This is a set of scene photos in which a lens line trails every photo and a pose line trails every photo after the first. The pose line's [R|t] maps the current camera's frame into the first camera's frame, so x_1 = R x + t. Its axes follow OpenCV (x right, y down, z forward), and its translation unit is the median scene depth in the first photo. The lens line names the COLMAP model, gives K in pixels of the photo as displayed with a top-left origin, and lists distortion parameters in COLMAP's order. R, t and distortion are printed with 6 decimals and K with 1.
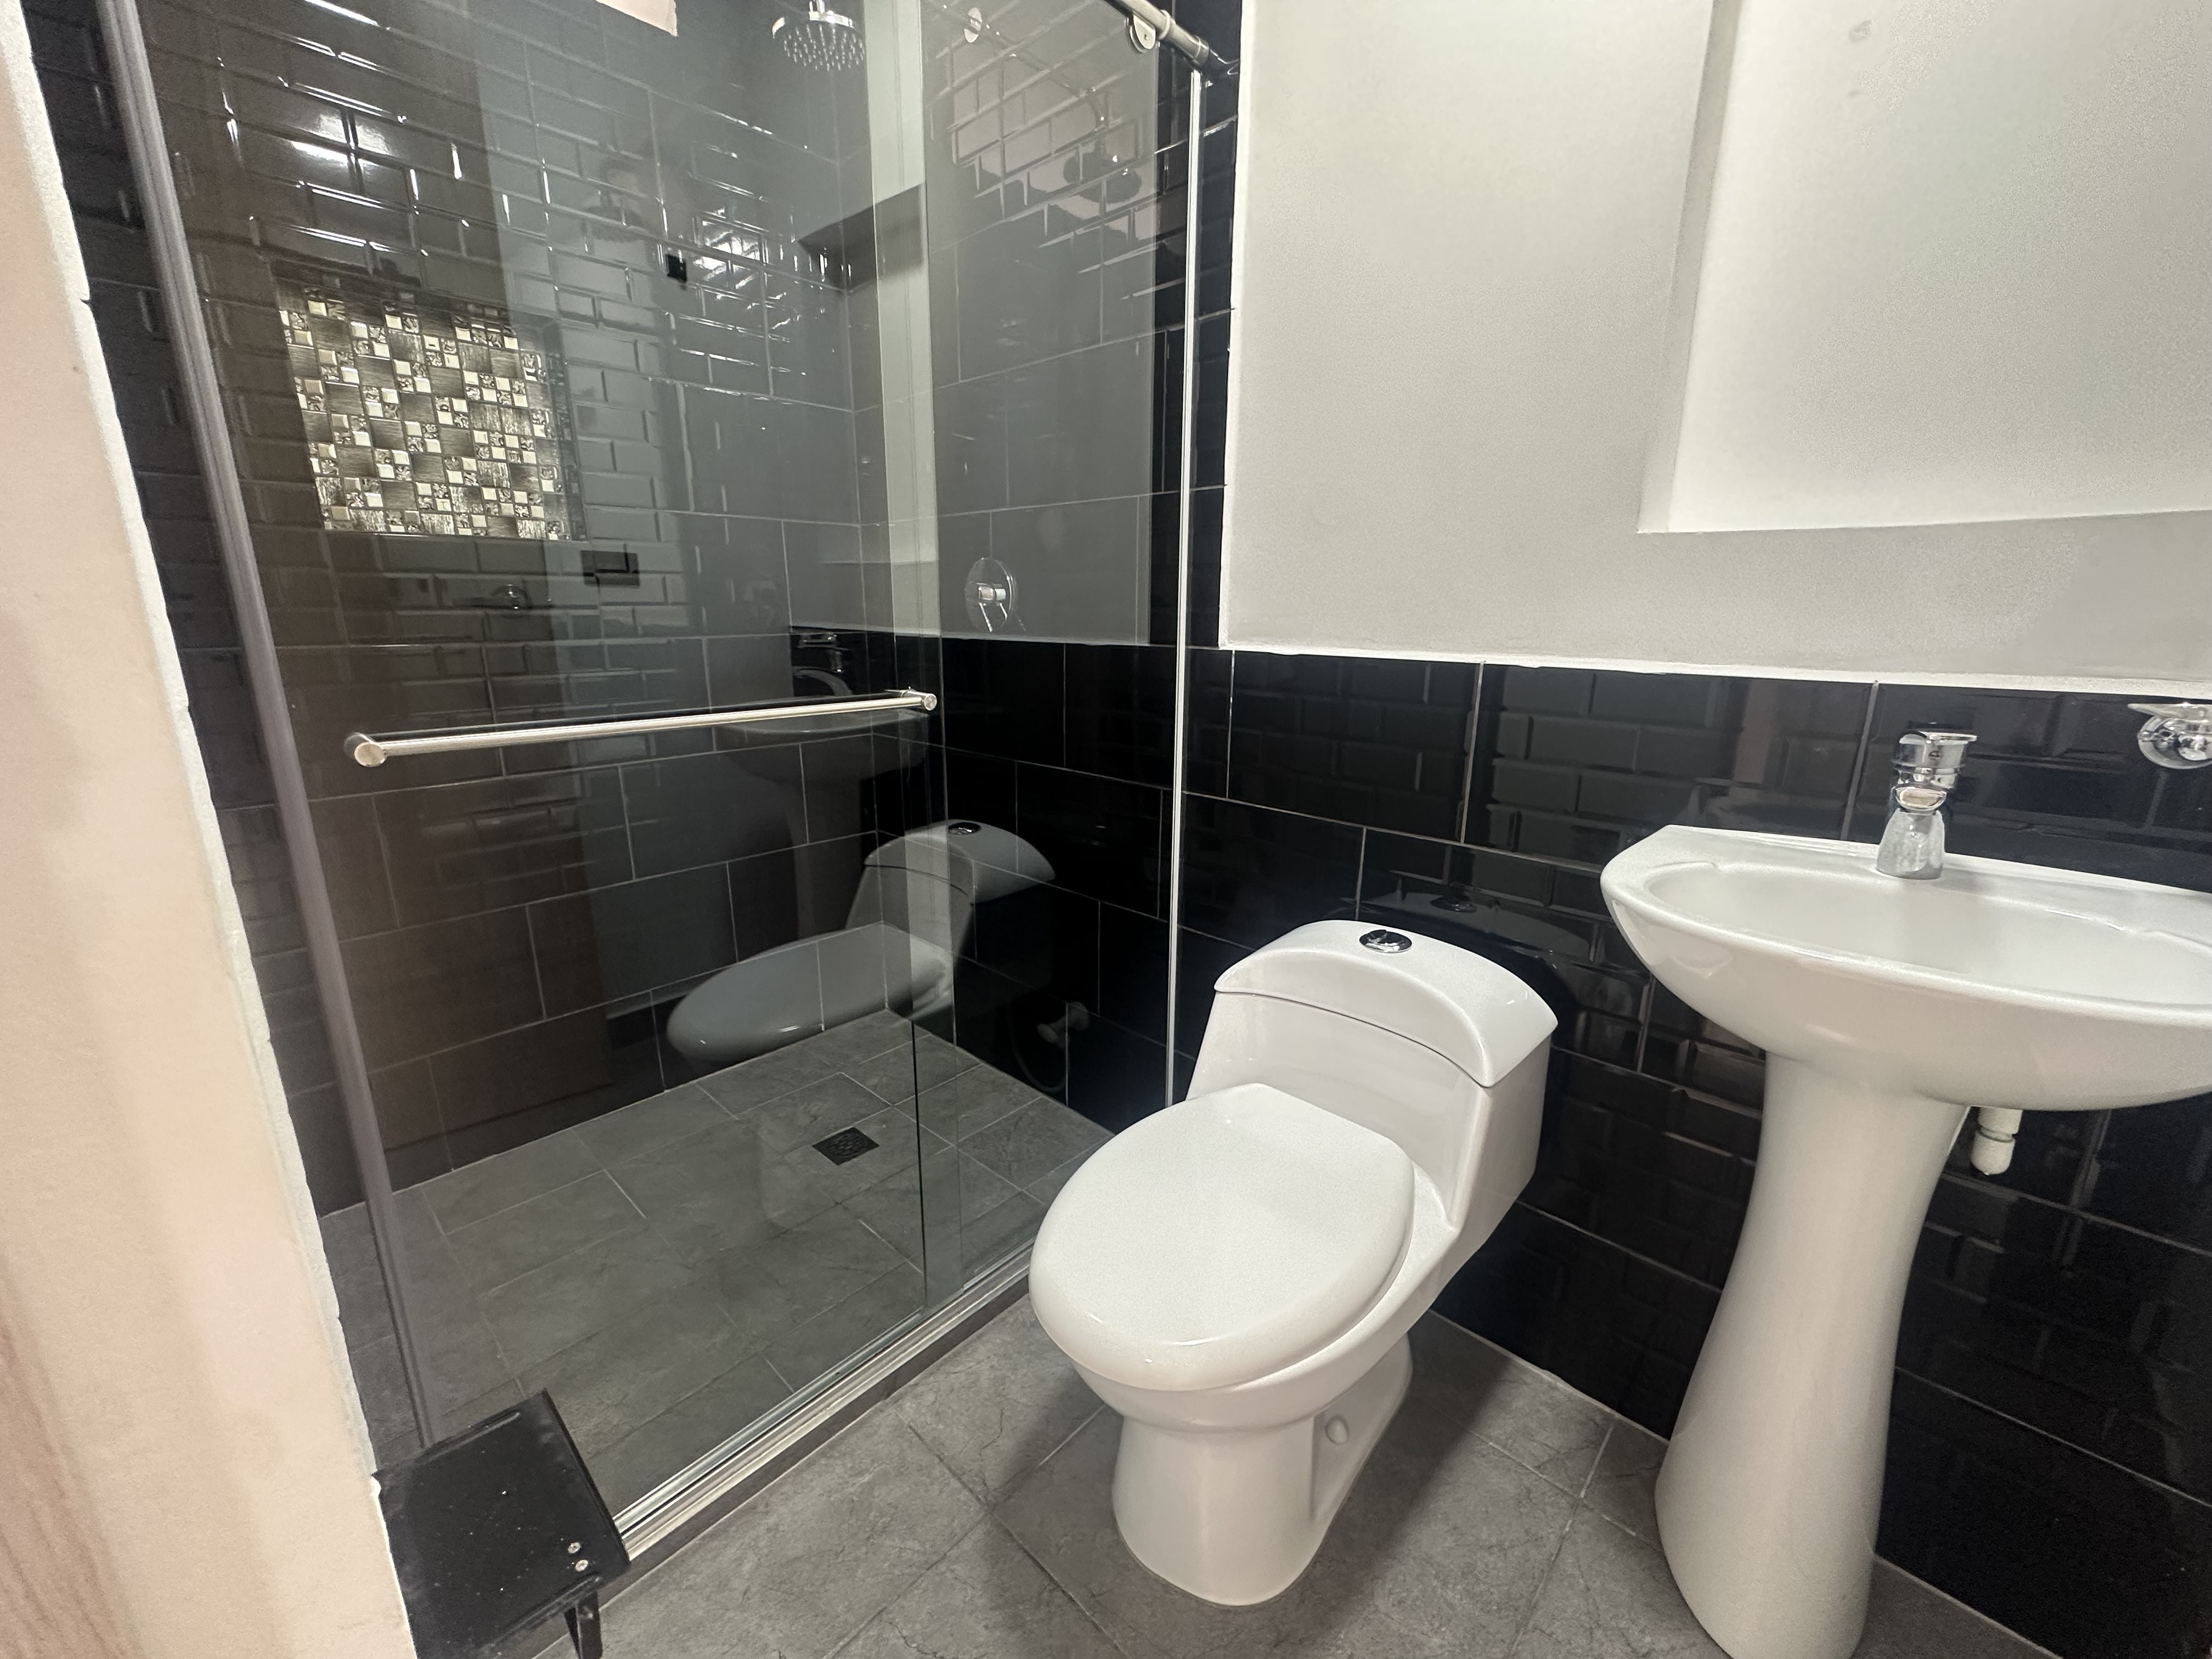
lens RADIAL K [[880.9, 0, 1105.9], [0, 880.9, 826.3], [0, 0, 1]] dist [-0.001380, -0.000001]
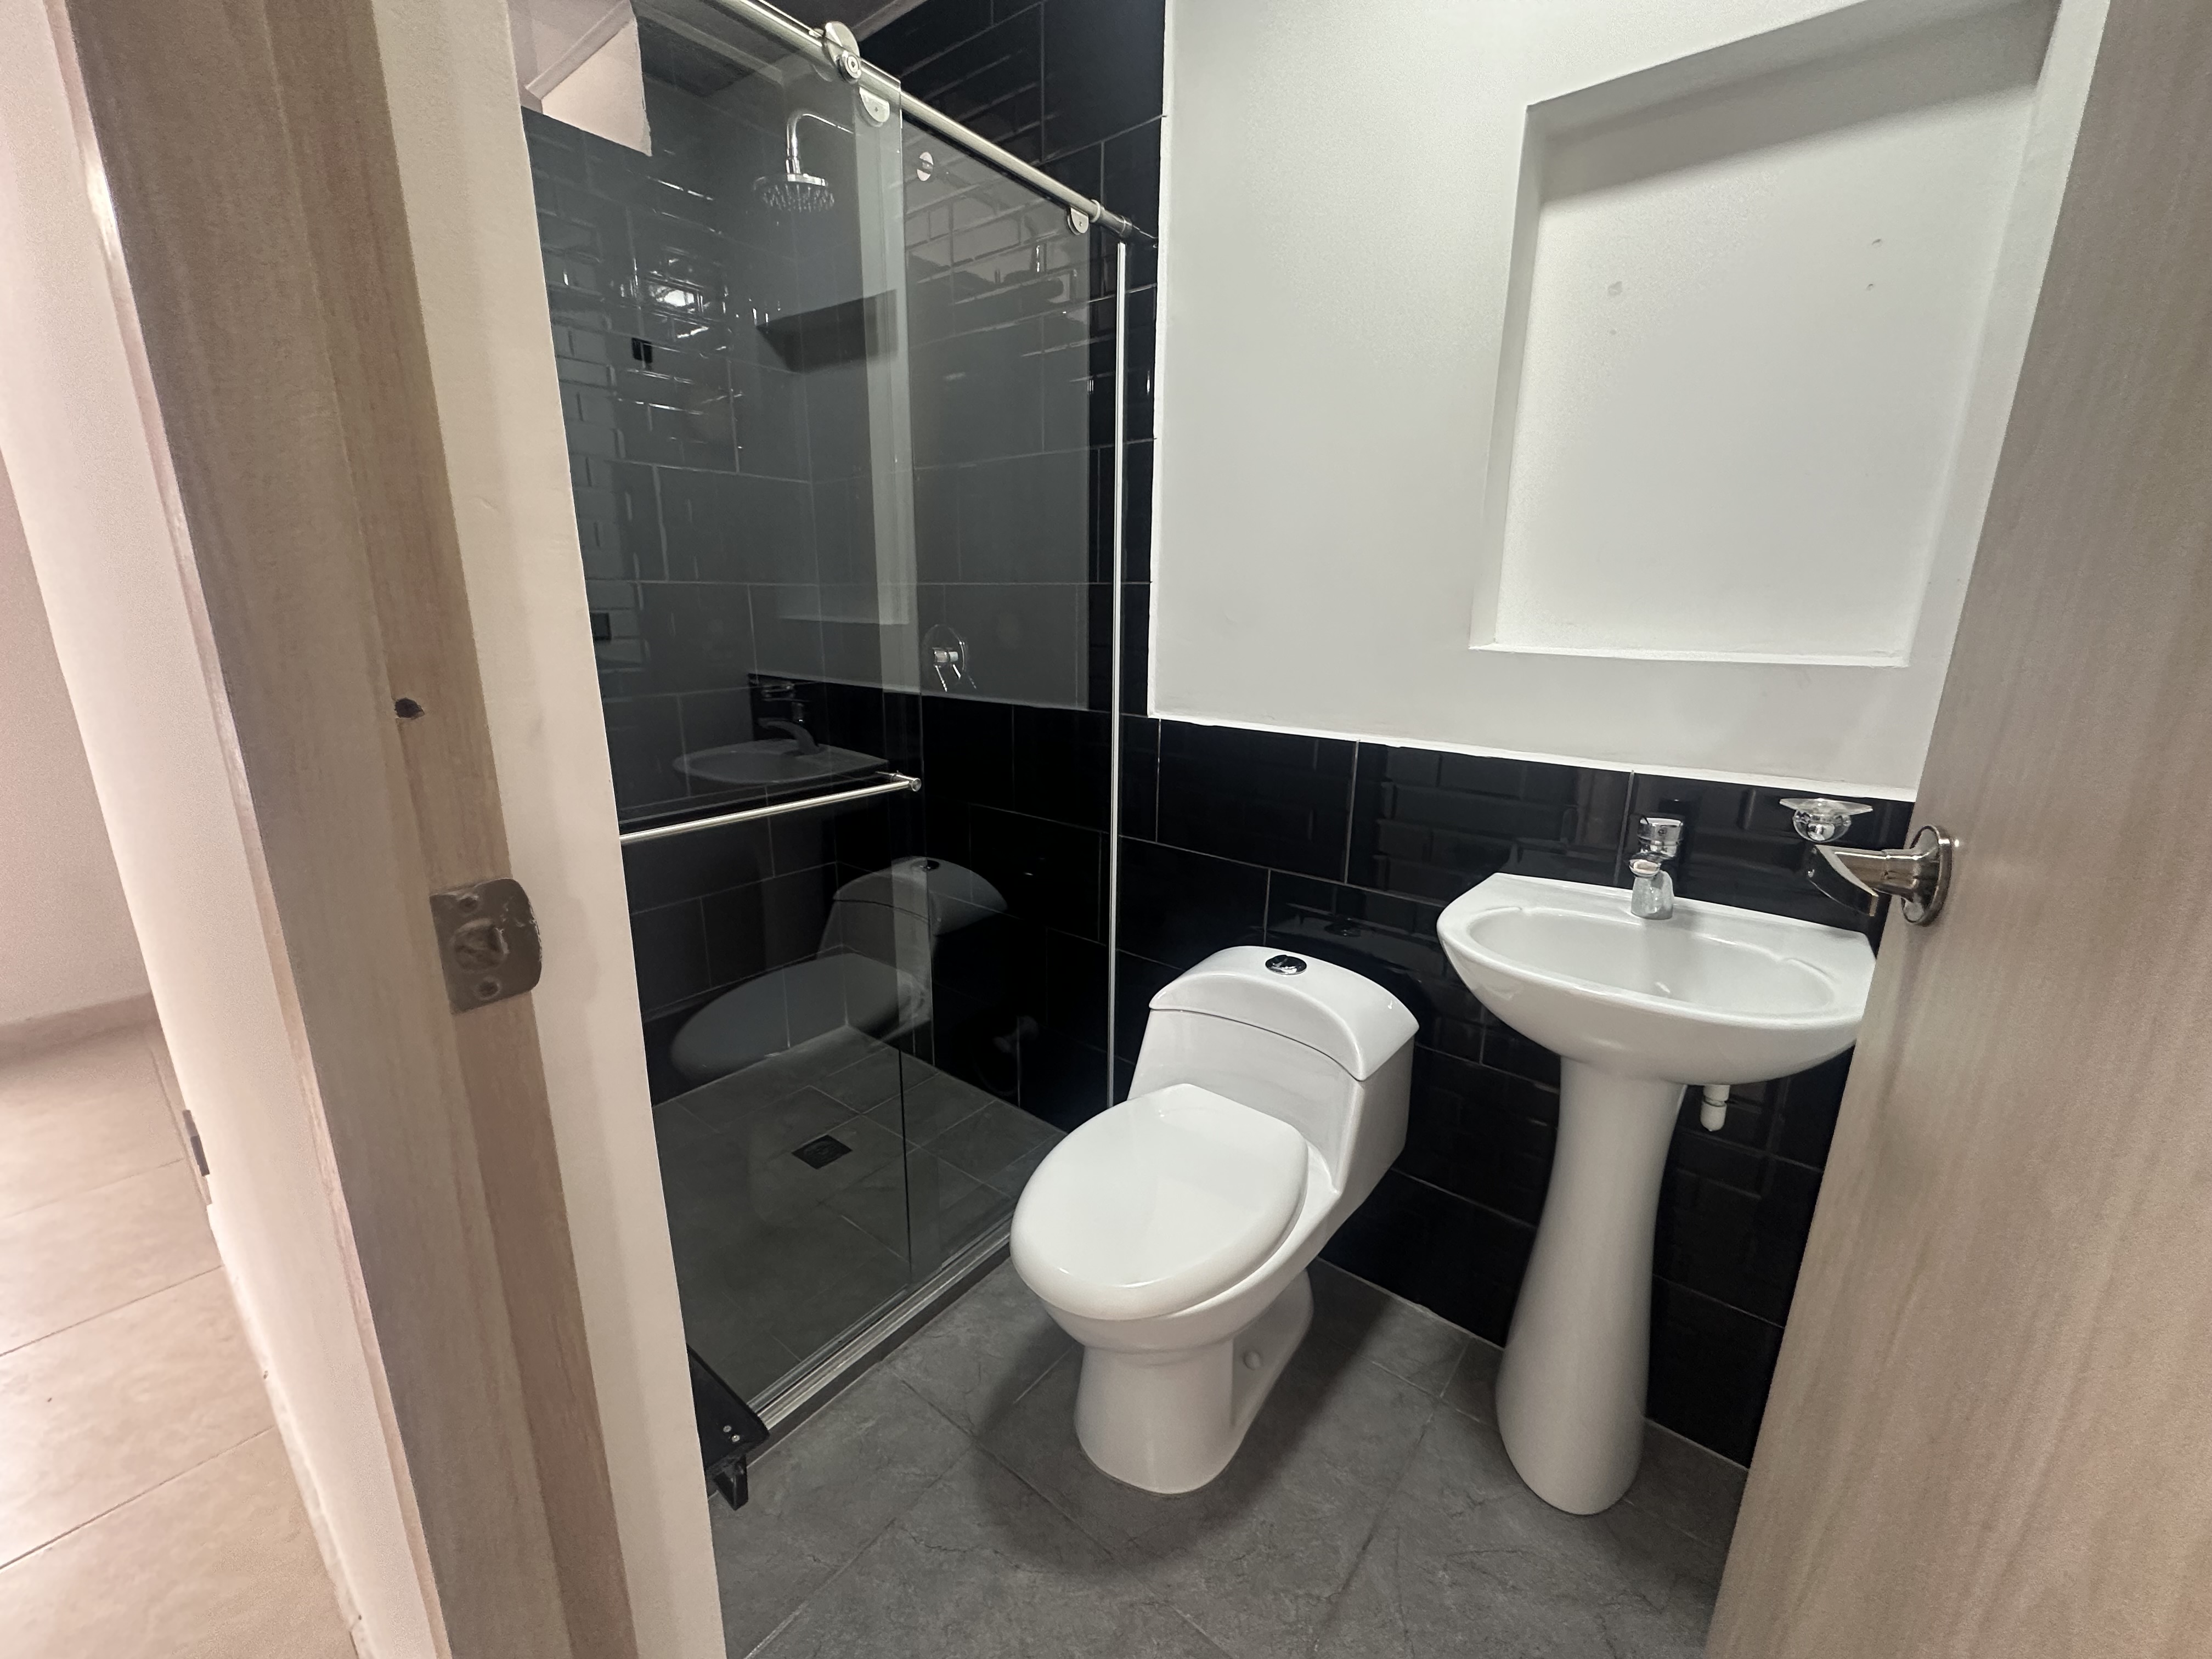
lens RADIAL K [[880.9, 0, 1105.9], [0, 880.9, 826.3], [0, 0, 1]] dist [-0.001380, -0.000001]
pose [[0.996406, -0.016268, 0.083130, -0.033097], [0.015958, 0.999863, 0.004393, -0.071120], [-0.083190, -0.003051, 0.996529, -0.204554]]
